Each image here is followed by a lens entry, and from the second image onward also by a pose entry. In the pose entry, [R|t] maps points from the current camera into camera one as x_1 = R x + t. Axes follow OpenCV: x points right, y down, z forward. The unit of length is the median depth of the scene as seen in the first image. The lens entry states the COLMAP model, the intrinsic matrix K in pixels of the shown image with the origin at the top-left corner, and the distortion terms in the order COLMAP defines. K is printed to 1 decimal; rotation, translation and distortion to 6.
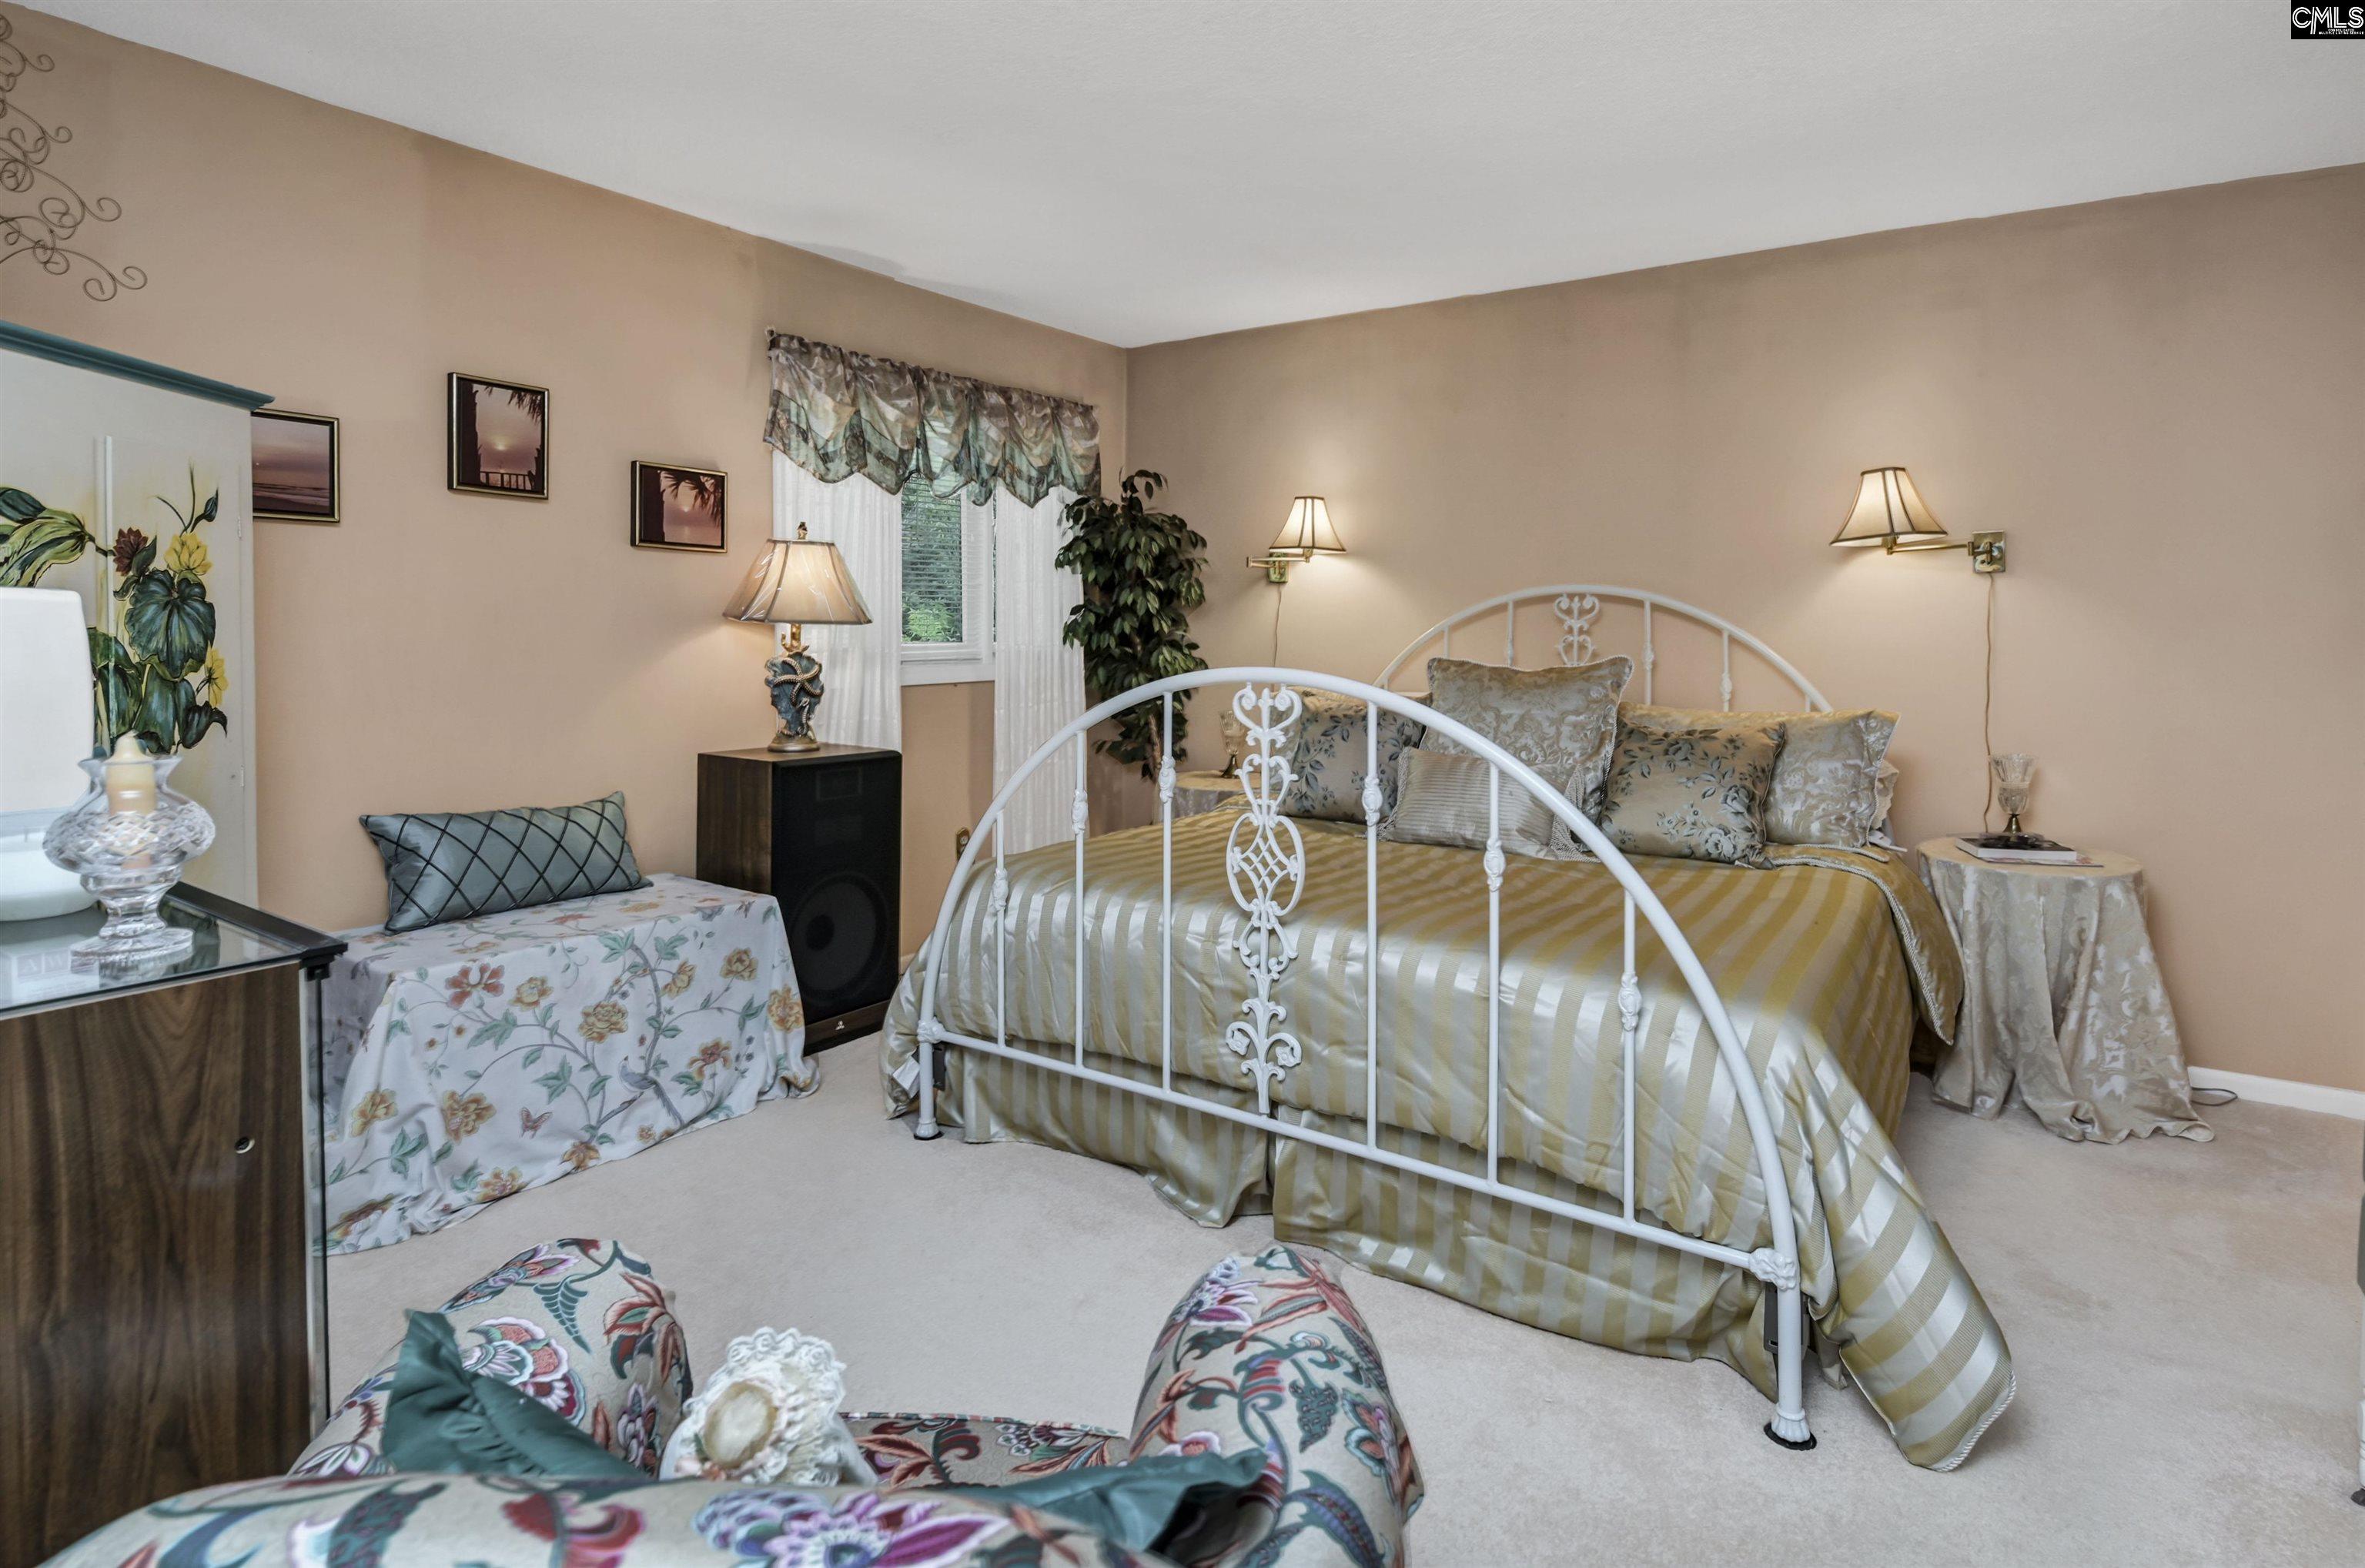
lens RADIAL K [[1192.8, 0, 1183.9], [0, 1192.8, 666.5], [0, 0, 1]] dist [0.001394, 0.000090]
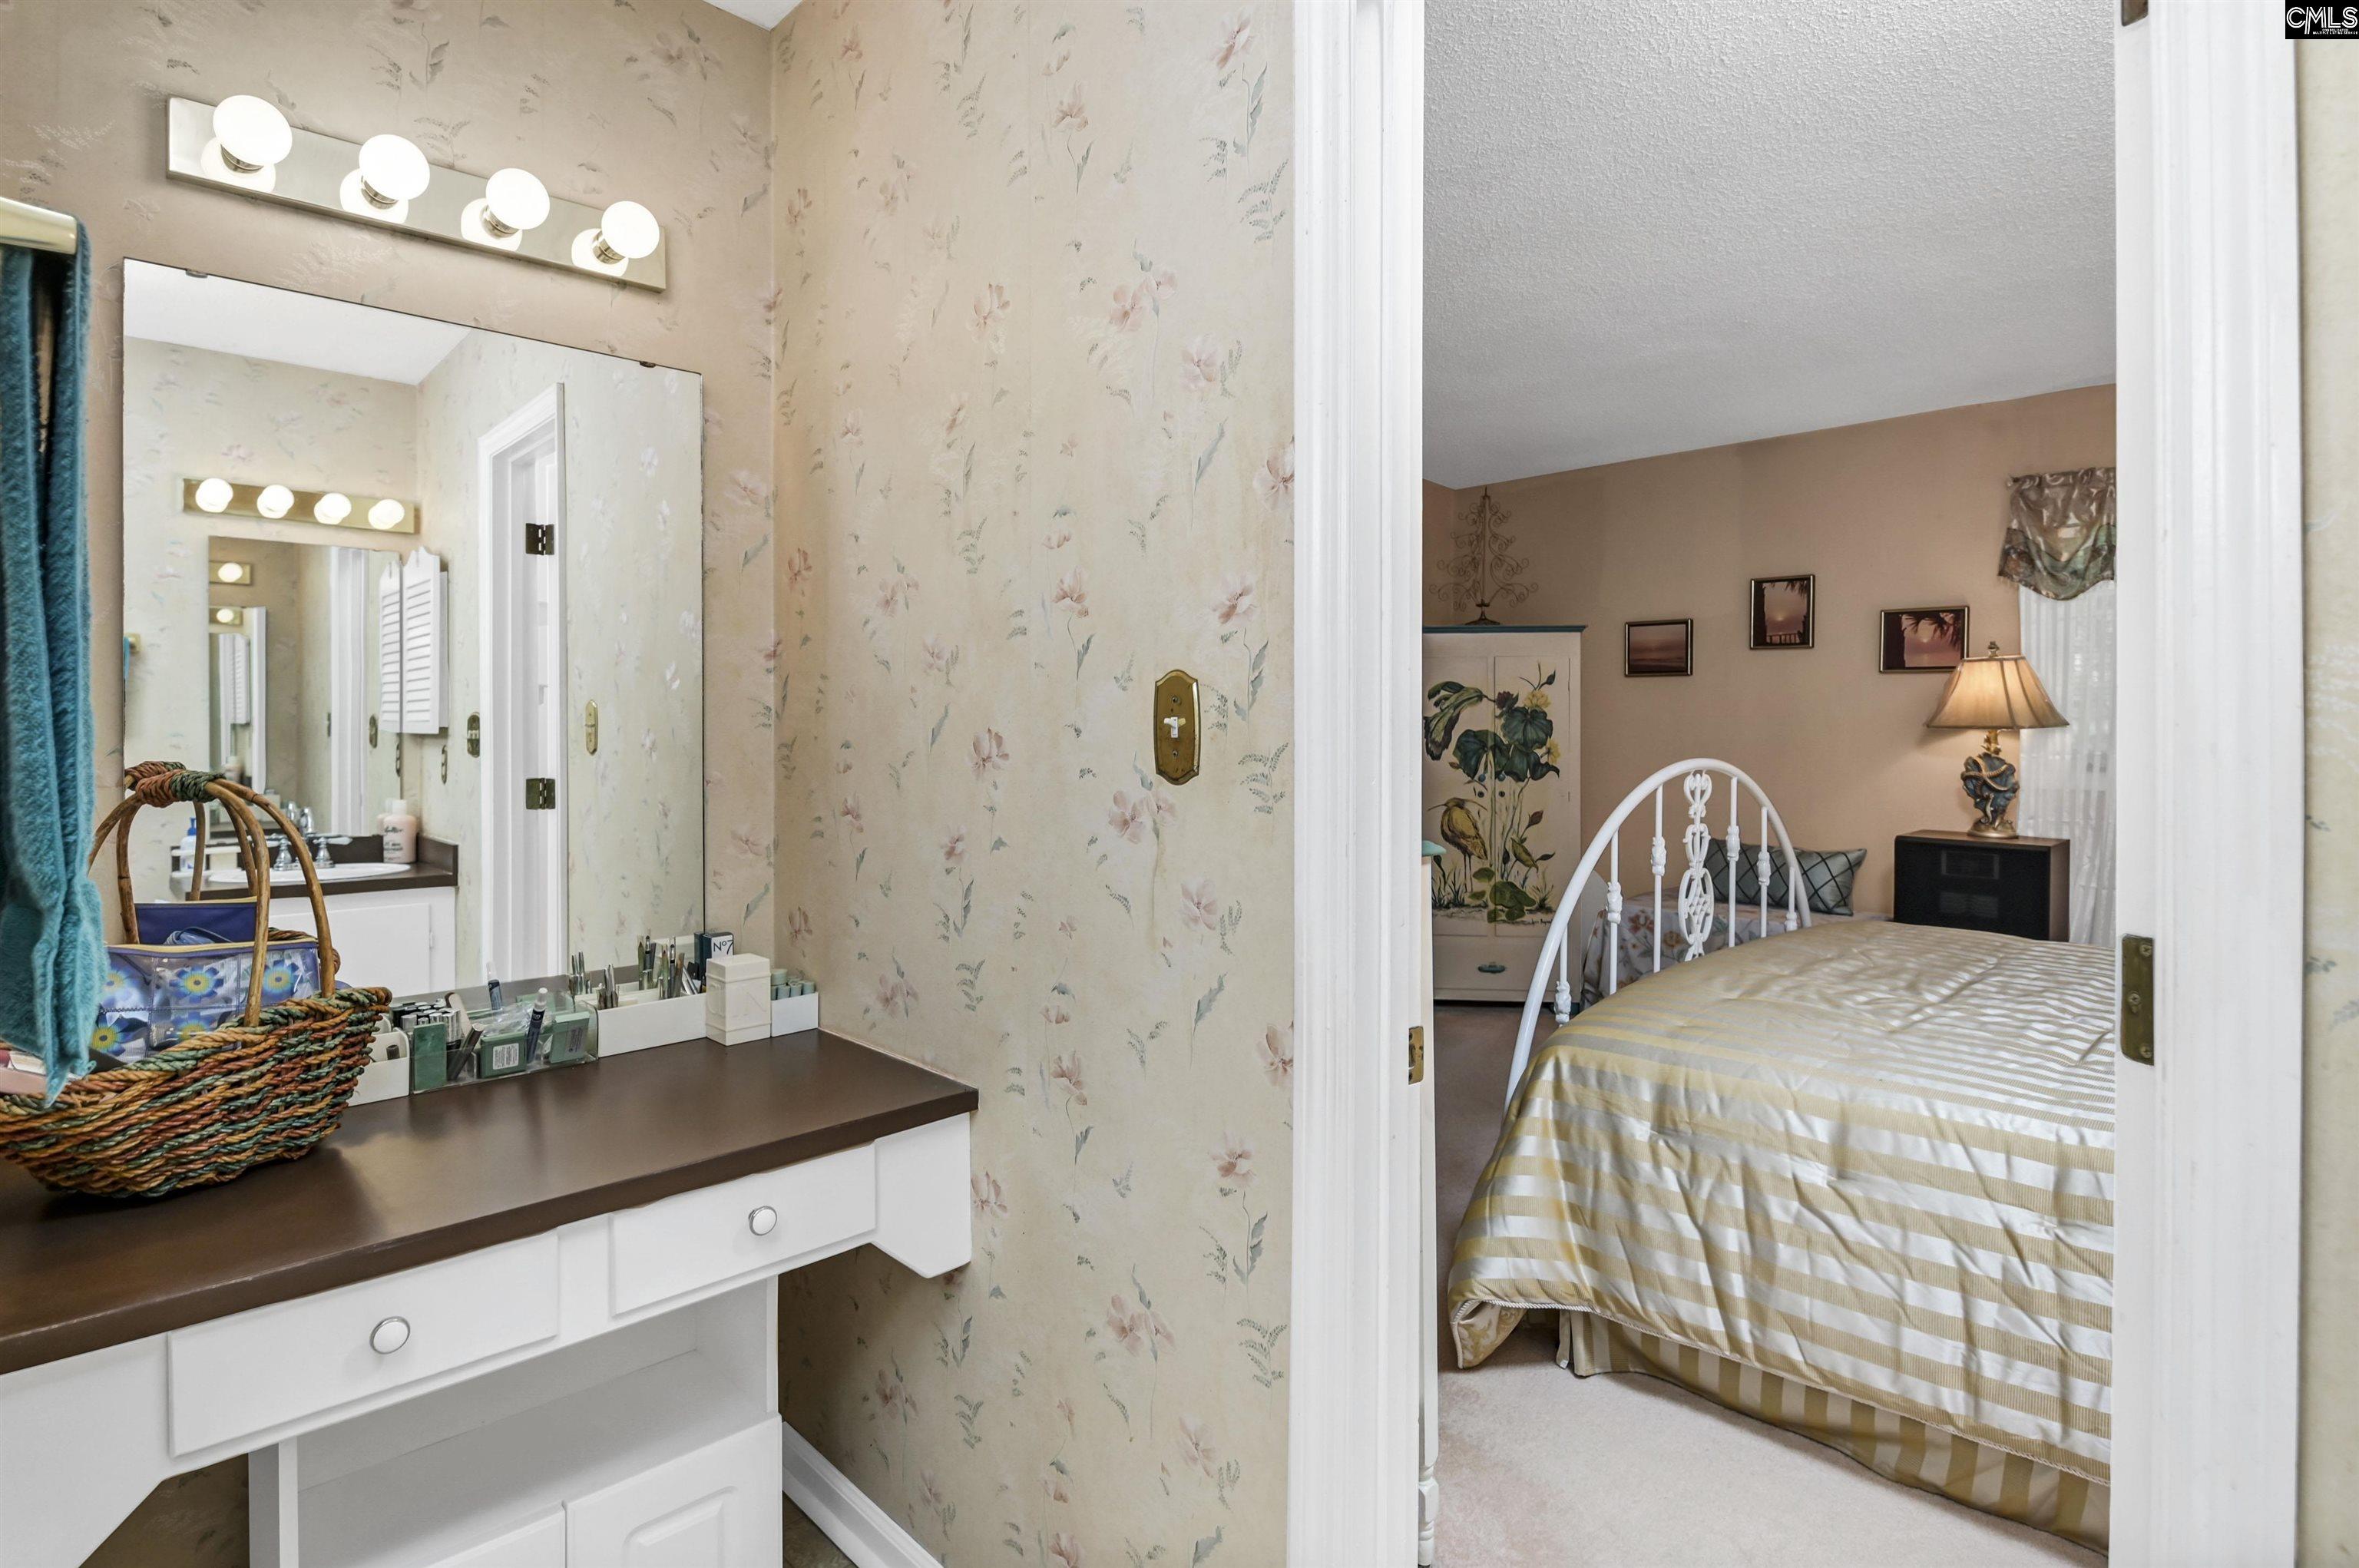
lens RADIAL K [[1145.9, 0, 1202.1], [0, 1145.9, 732.6], [0, 0, 1]] dist [0.000374, 0.000067]
pose [[-0.158707, 0.001898, -0.987324, 1.285071], [-0.037263, 0.999274, 0.007910, -0.017430], [0.986622, 0.038046, -0.158521, 0.585853]]
